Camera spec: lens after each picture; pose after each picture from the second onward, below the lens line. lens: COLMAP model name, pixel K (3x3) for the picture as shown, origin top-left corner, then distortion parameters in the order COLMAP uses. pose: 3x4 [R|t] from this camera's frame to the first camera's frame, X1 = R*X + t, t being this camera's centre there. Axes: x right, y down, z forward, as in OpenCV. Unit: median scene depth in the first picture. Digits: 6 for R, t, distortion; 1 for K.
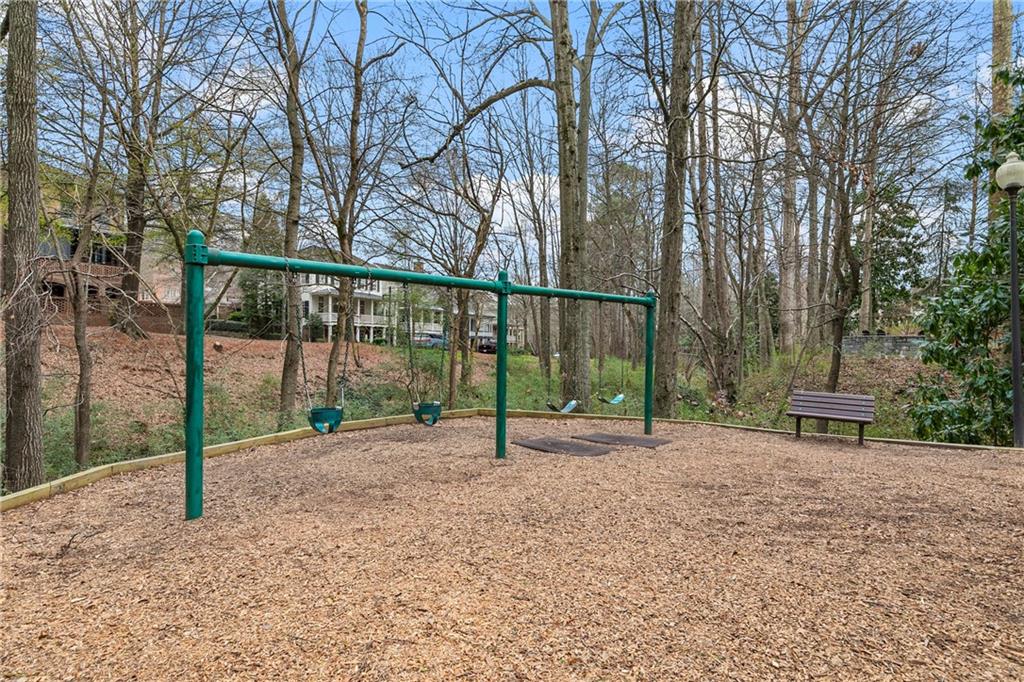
lens RADIAL K [[541.8, 0, 512.0], [0, 541.8, 341.0], [0, 0, 1]] dist [-0.002693, 0.000393]
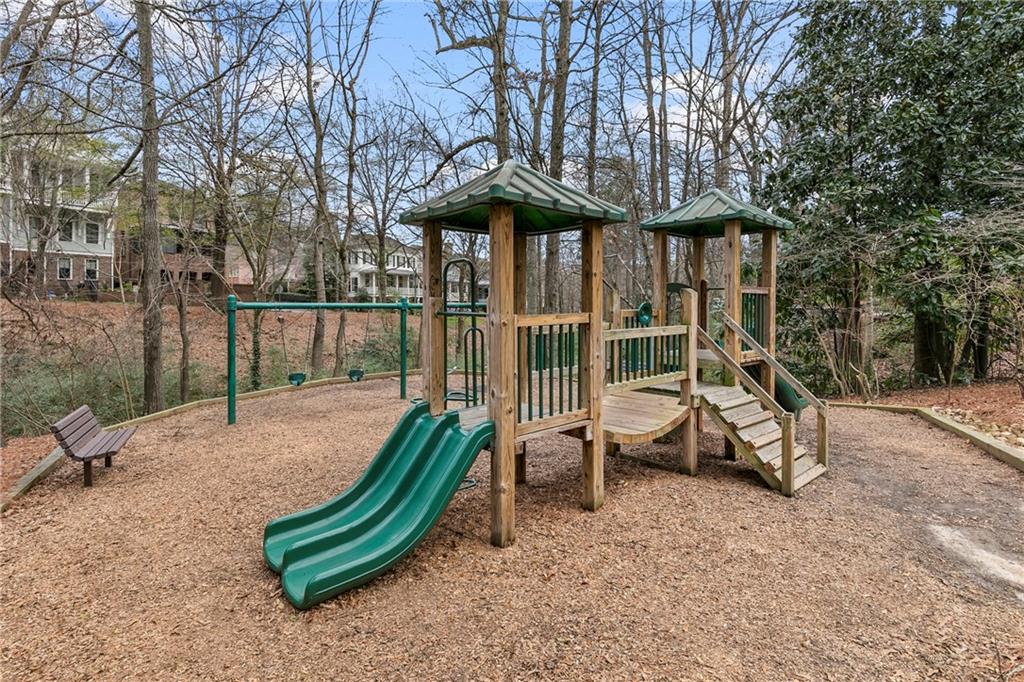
lens RADIAL K [[469.3, 0, 512.4], [0, 469.3, 304.1], [0, 0, 1]] dist [0.001625, 0.000245]
pose [[0.997923, -0.006869, -0.064047, 0.254317], [0.007045, 0.999972, 0.002531, -0.059881], [0.064028, -0.002977, 0.997944, -0.313462]]
